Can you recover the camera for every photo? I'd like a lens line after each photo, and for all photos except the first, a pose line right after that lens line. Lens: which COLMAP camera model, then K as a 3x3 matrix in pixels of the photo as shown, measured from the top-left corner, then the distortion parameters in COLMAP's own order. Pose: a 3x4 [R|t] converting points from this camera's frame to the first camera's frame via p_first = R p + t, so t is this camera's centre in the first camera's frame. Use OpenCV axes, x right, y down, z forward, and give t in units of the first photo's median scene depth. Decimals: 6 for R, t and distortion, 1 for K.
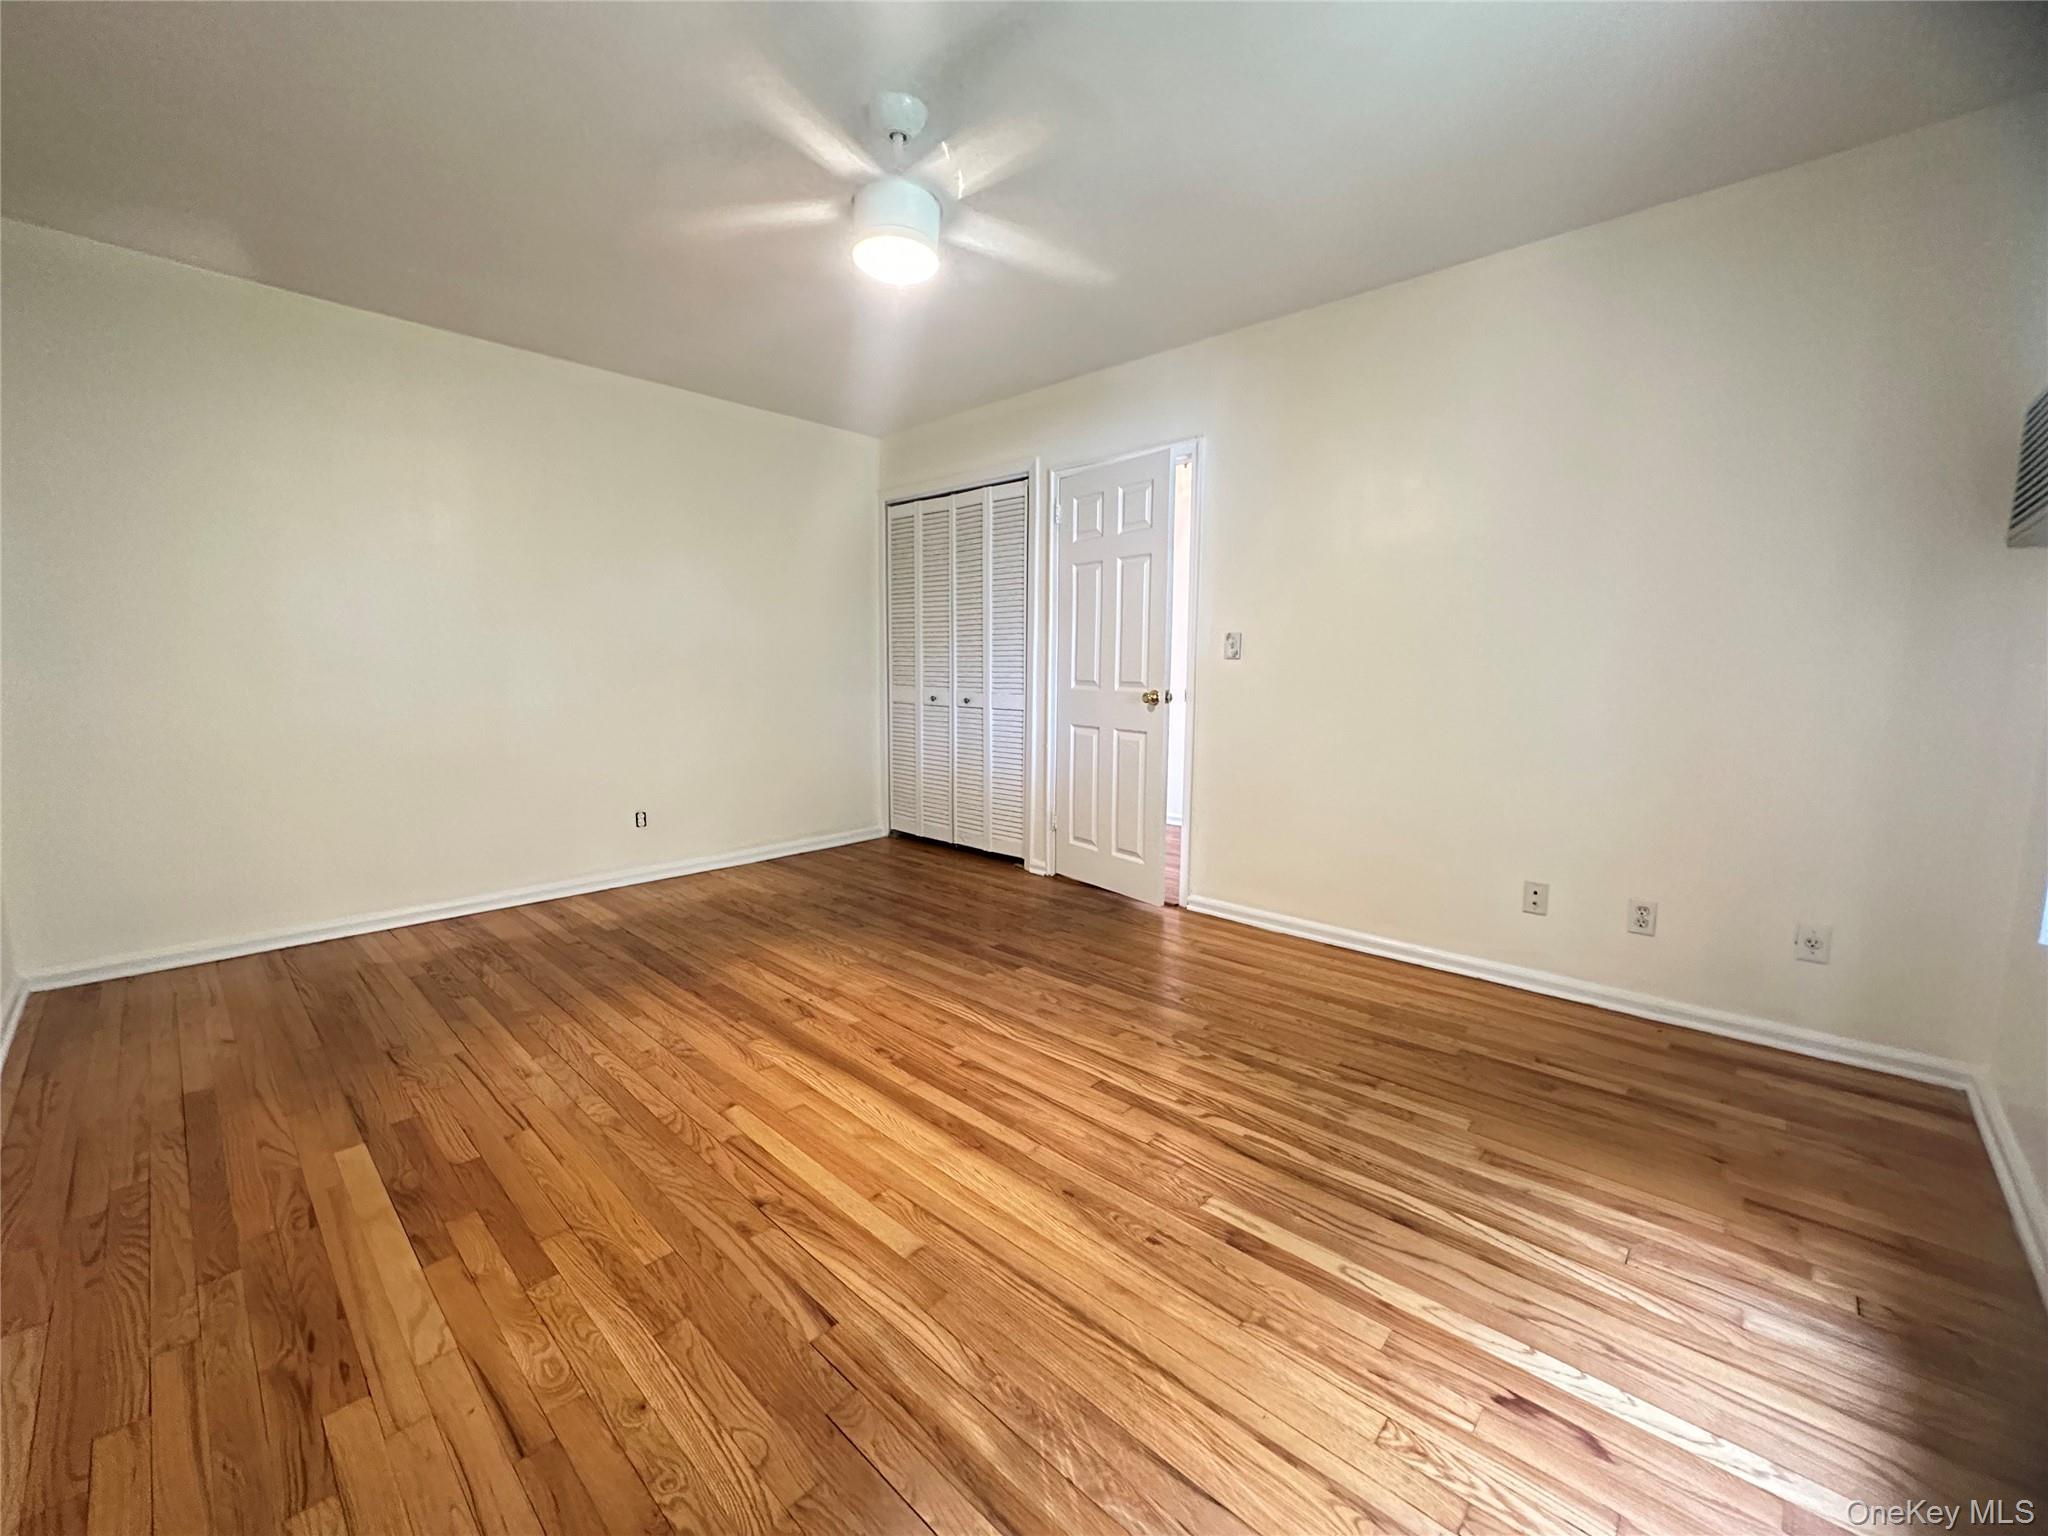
lens RADIAL K [[823.8, 0, 1021.8], [0, 823.8, 770.3], [0, 0, 1]] dist [-0.002924, -0.000216]
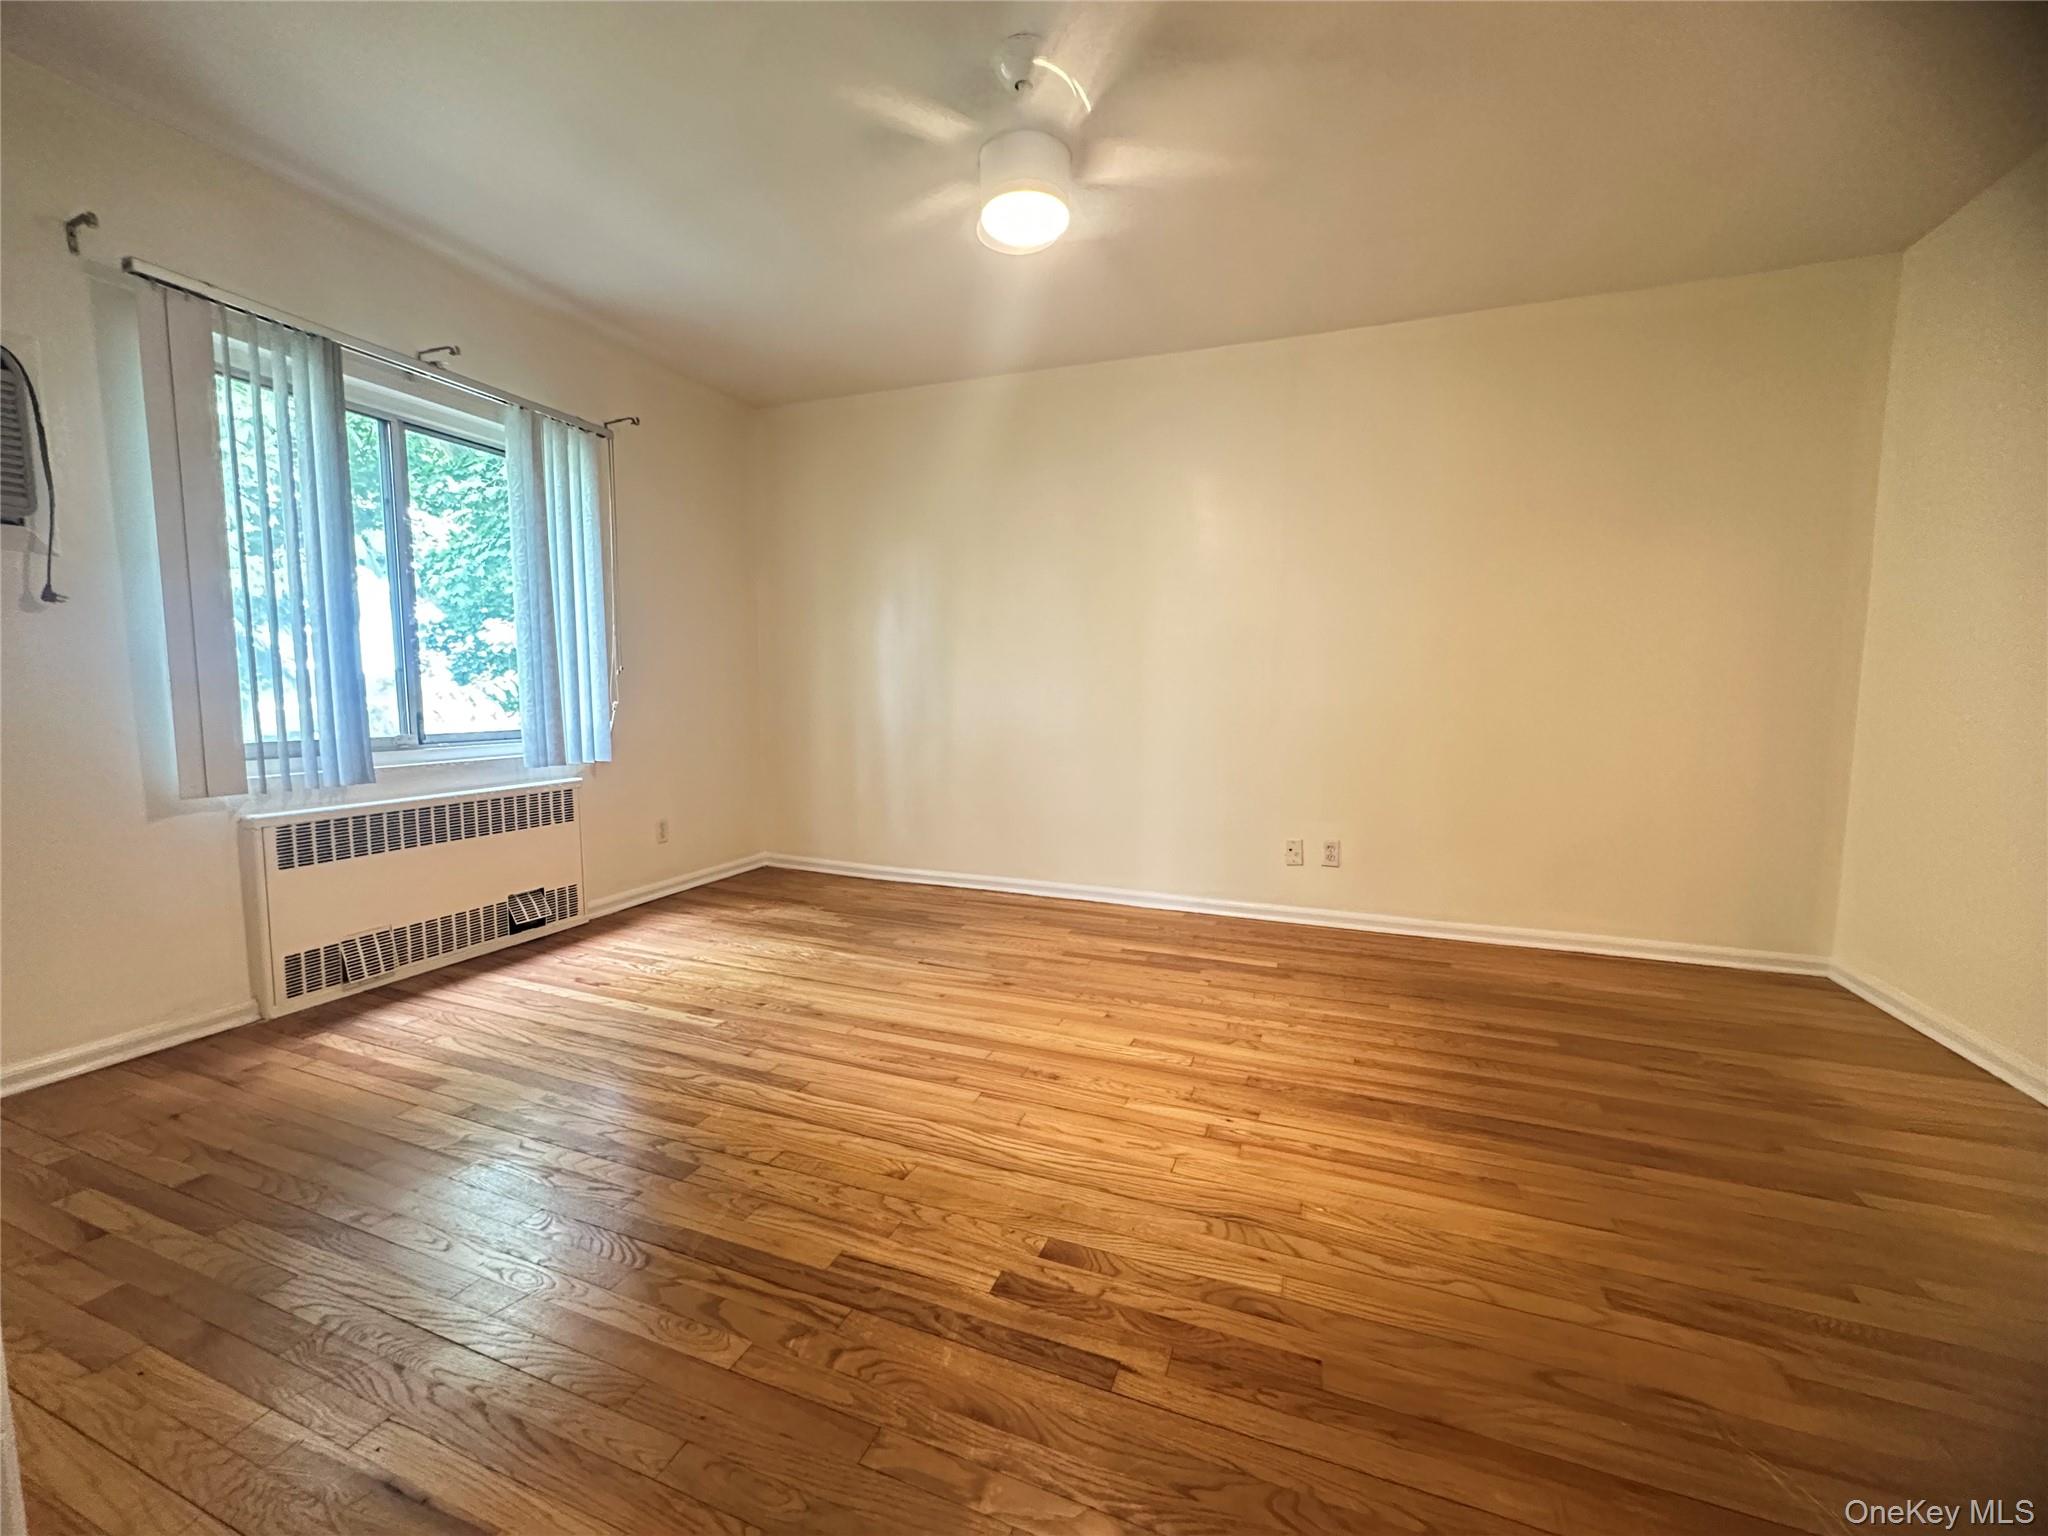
lens RADIAL K [[823.8, 0, 1023.5], [0, 823.8, 776.5], [0, 0, 1]] dist [-0.002924, -0.000216]
pose [[-0.925863, 0.025329, -0.377009, 0.244779], [-0.063279, 0.973267, 0.220789, -0.226010], [0.372523, 0.228278, -0.899509, 2.201488]]
